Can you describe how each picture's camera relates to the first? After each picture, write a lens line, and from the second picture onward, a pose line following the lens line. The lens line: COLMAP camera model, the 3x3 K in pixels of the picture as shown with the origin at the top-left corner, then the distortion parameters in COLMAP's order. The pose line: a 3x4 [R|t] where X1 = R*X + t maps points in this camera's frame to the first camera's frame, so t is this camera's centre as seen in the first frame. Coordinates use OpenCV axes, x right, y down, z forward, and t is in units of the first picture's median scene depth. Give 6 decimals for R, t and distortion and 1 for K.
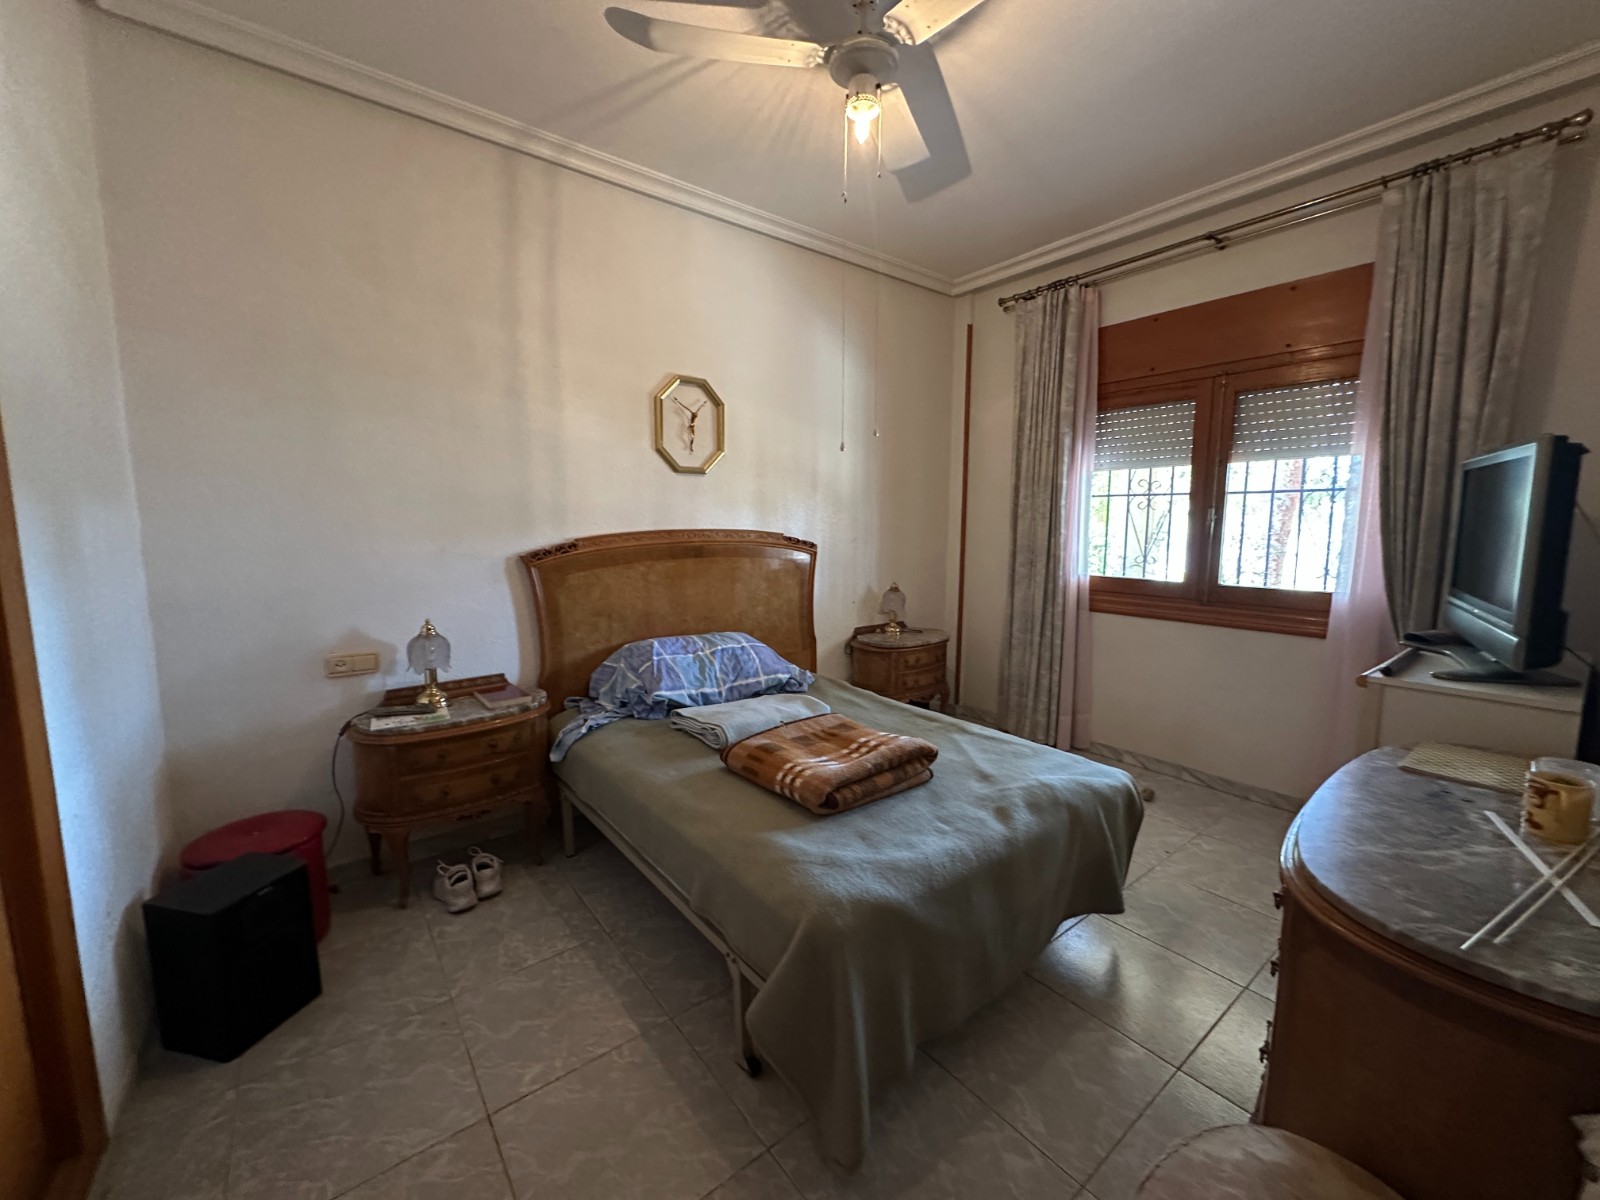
lens RADIAL K [[636.5, 0, 801.5], [0, 636.5, 592.8], [0, 0, 1]] dist [0.001619, 0.000184]
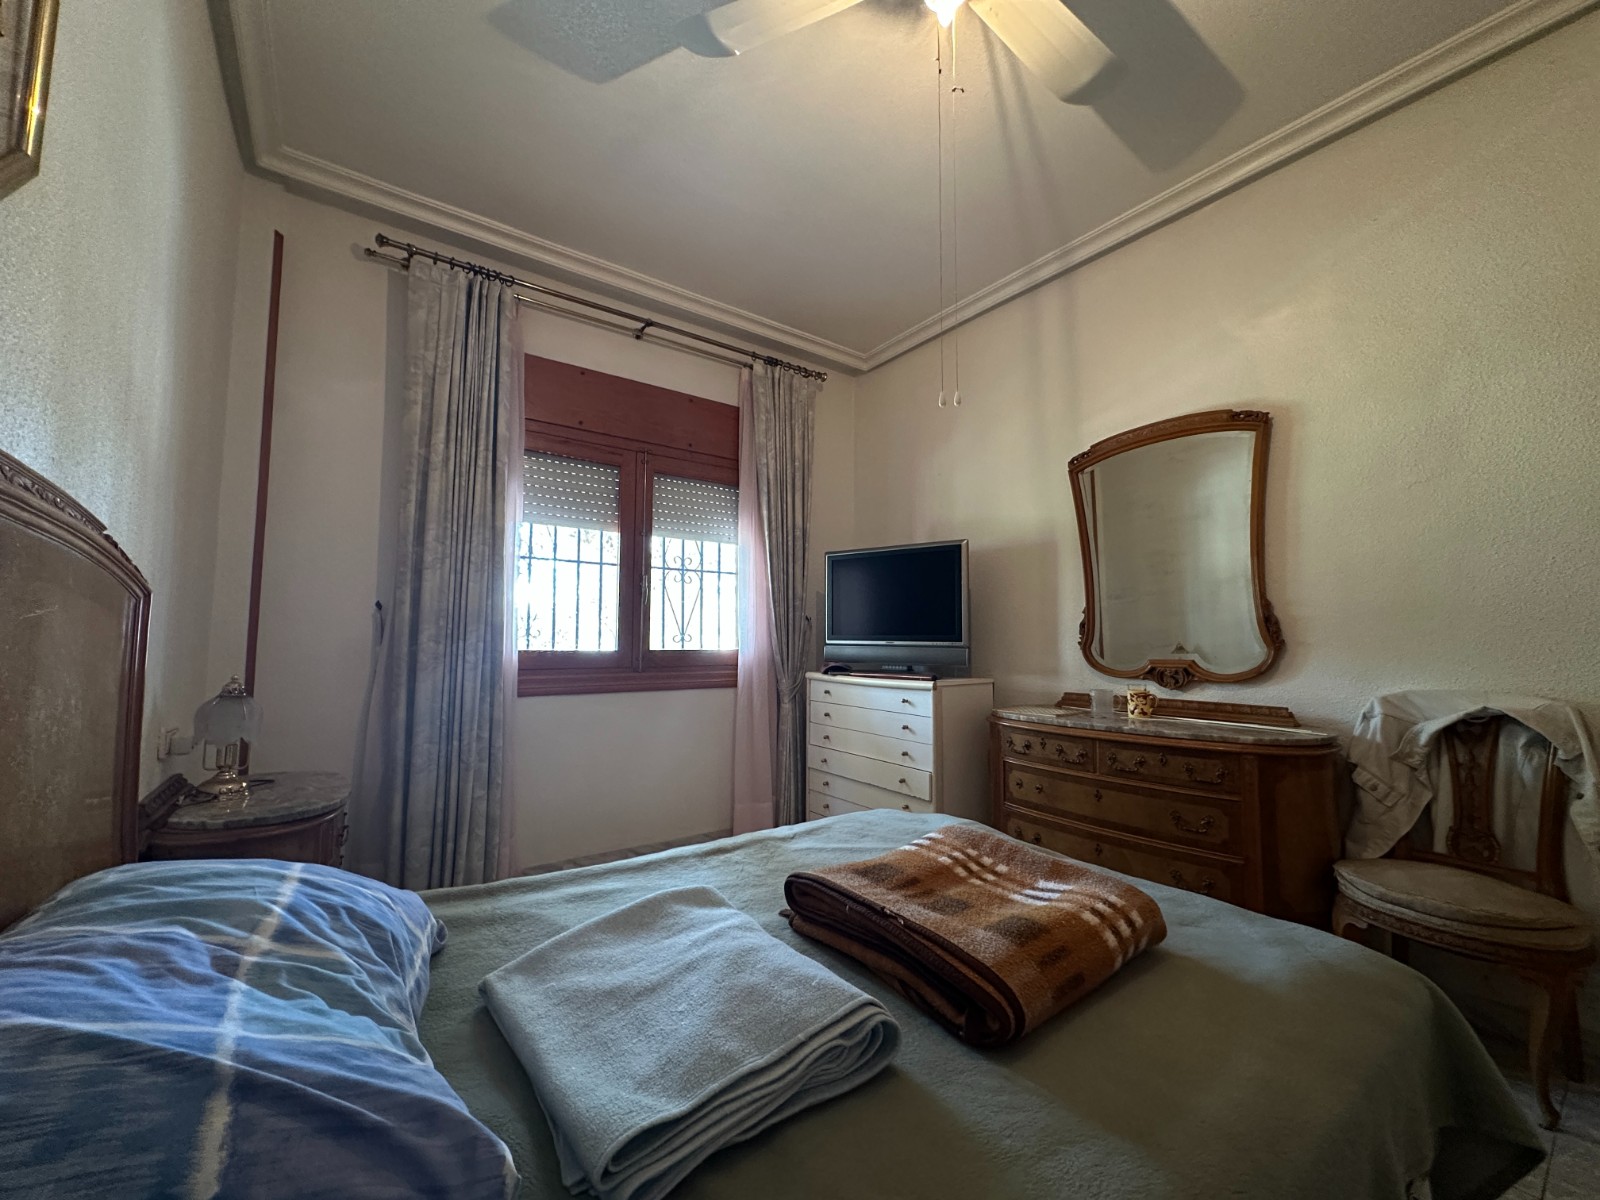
lens RADIAL K [[635.9, 0, 799.8], [0, 635.9, 596.9], [0, 0, 1]] dist [-0.001652, 0.000362]
pose [[0.026011, 0.072993, 0.996993, -0.374852], [0.109707, 0.991098, -0.075424, 0.004935], [-0.993624, 0.111339, 0.017771, 0.754259]]
